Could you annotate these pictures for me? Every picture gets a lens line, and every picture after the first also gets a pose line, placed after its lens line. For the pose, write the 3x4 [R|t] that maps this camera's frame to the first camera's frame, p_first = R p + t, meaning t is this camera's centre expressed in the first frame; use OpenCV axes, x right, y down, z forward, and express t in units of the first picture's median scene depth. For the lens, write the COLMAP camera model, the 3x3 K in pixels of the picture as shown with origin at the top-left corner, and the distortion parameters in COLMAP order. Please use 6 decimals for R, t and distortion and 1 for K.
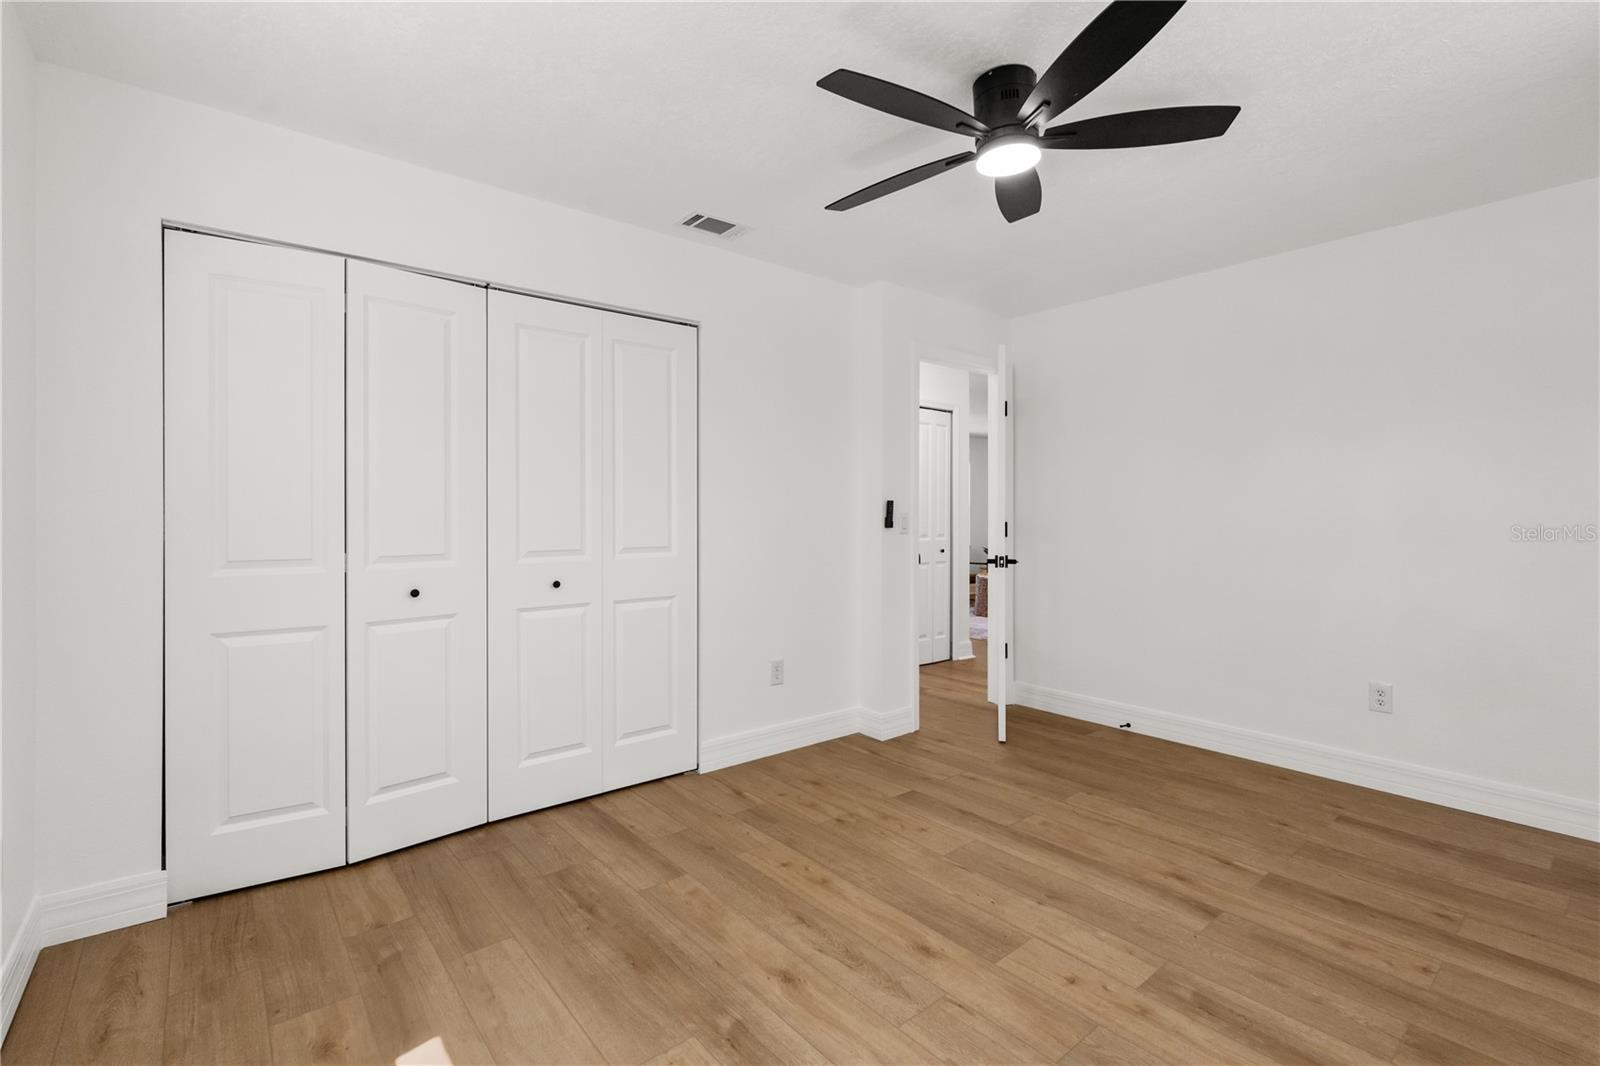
lens RADIAL K [[708.9, 0, 796.8], [0, 708.9, 524.2], [0, 0, 1]] dist [-0.000361, -0.000166]
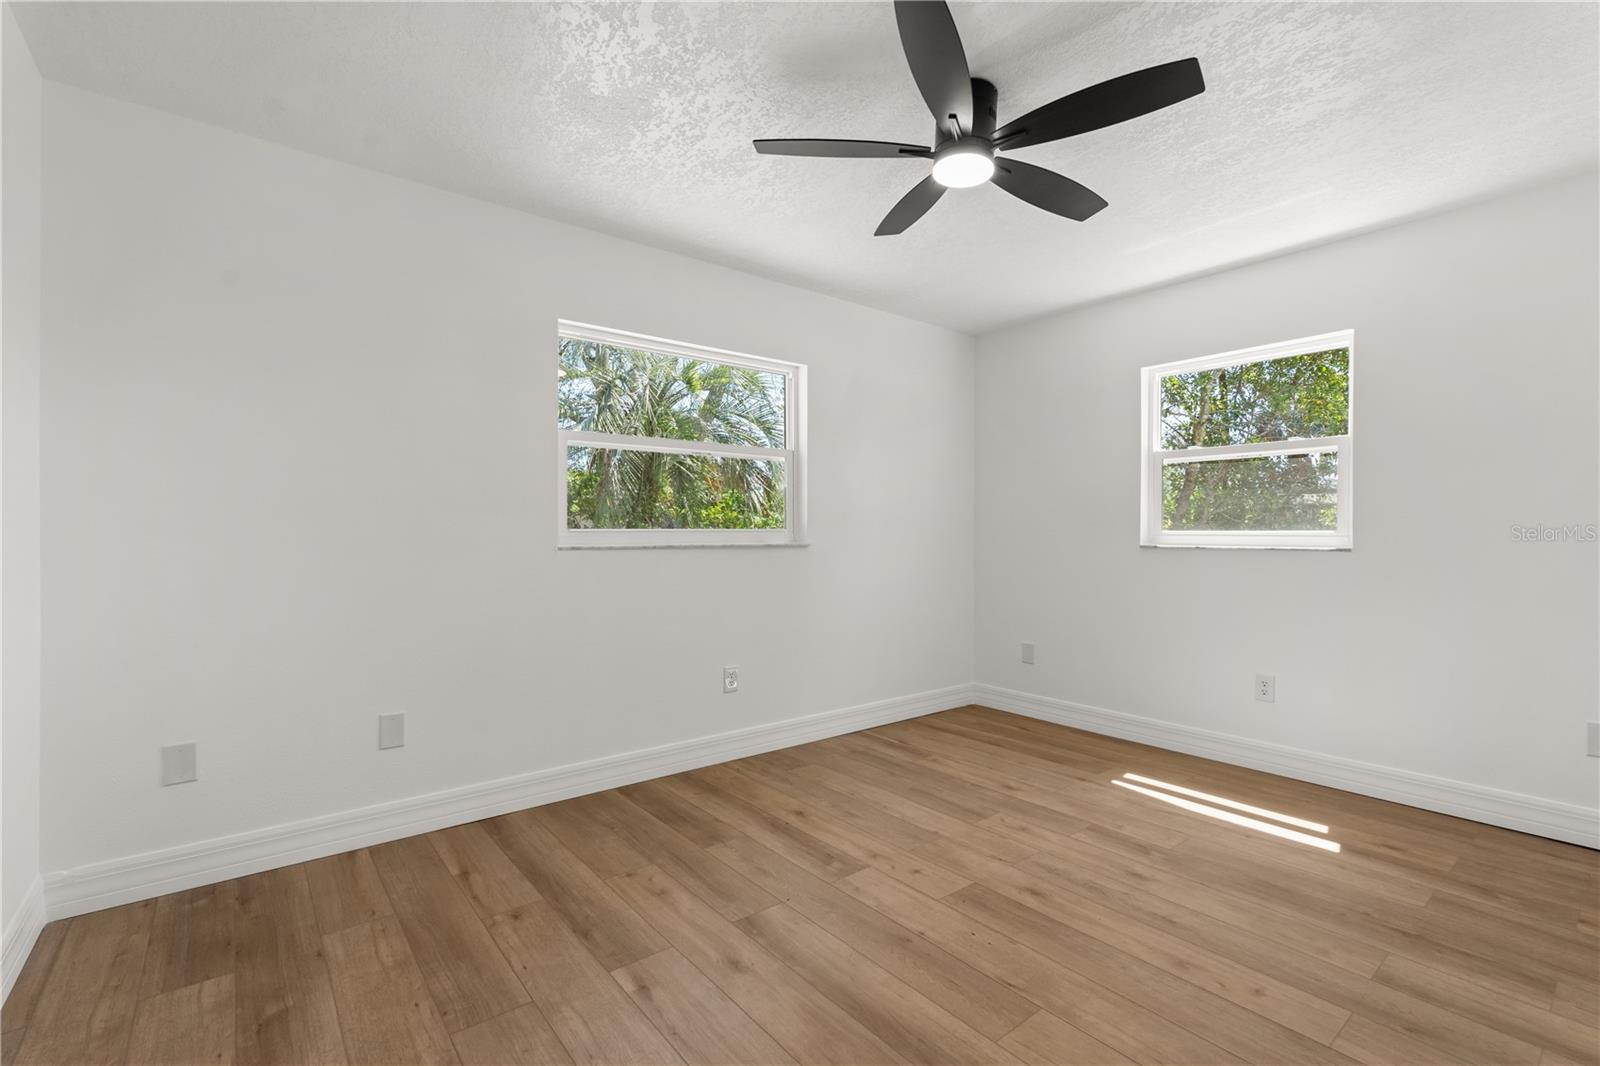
lens RADIAL K [[708.9, 0, 800.0], [0, 708.9, 530.7], [0, 0, 1]] dist [-0.000361, -0.000166]
pose [[-0.999987, -0.005172, 0.000313, 0.548383], [-0.005170, 0.999965, 0.006511, 0.011313], [-0.000346, 0.006509, -0.999979, 2.084750]]
